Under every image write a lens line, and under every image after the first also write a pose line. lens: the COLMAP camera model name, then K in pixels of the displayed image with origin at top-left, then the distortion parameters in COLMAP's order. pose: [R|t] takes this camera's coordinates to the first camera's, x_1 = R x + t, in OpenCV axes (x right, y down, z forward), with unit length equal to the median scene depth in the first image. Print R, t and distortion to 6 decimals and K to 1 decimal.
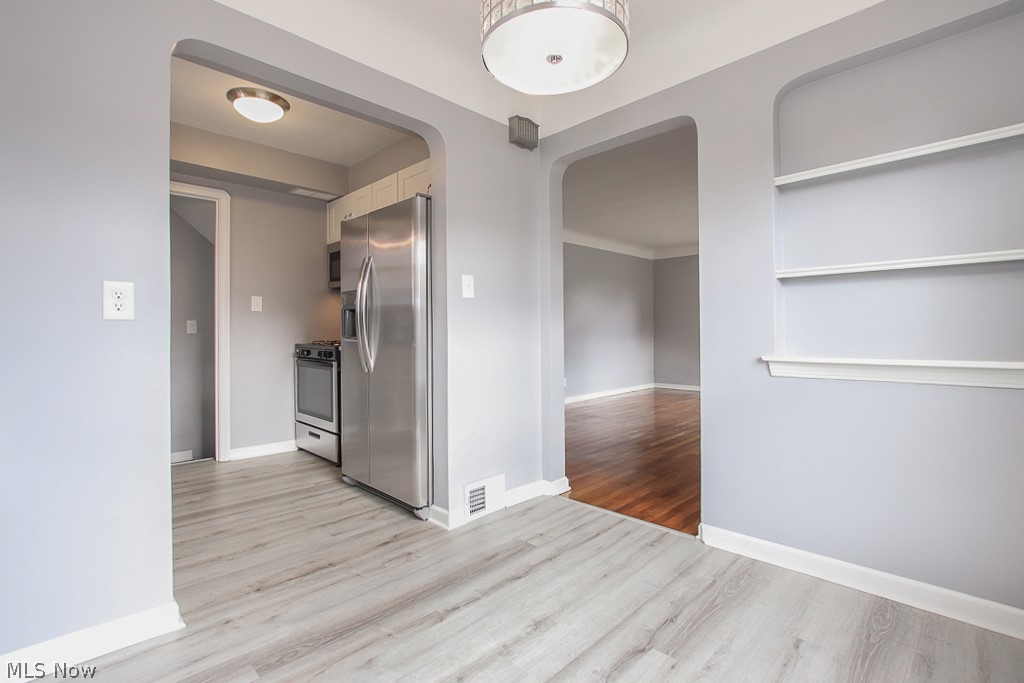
lens RADIAL K [[469.4, 0, 510.0], [0, 469.4, 337.3], [0, 0, 1]] dist [-0.012360, -0.000344]
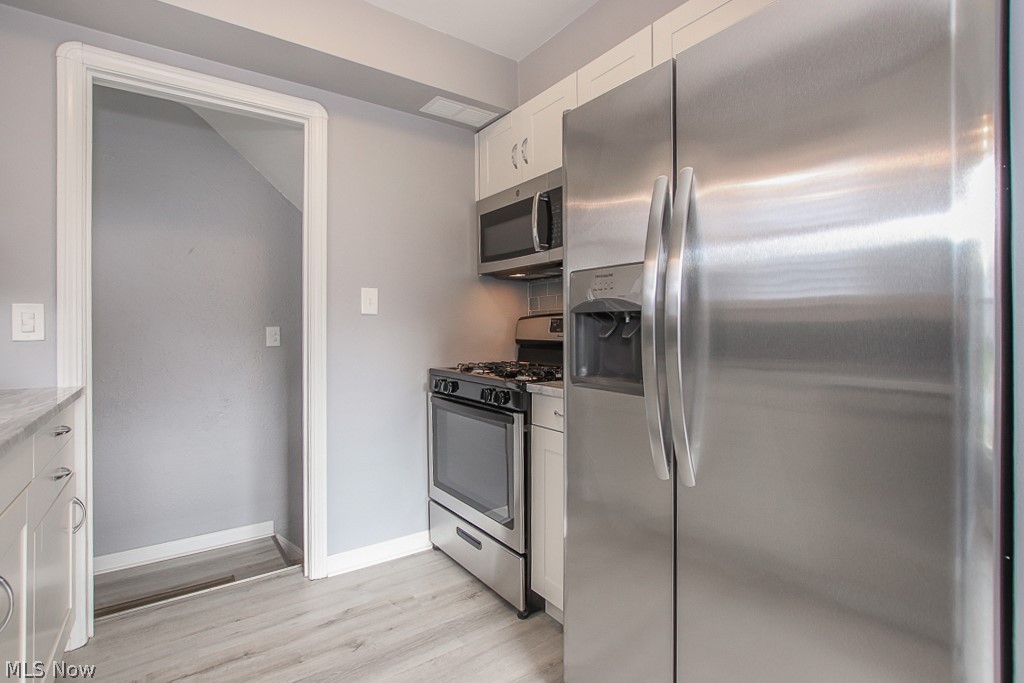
lens RADIAL K [[486.9, 0, 506.4], [0, 486.9, 339.8], [0, 0, 1]] dist [-0.011154, -0.000359]
pose [[0.984794, 0.005681, -0.173636, -0.375426], [-0.004276, 0.999955, 0.008461, -0.040594], [0.173676, -0.007590, 0.984774, 0.606418]]
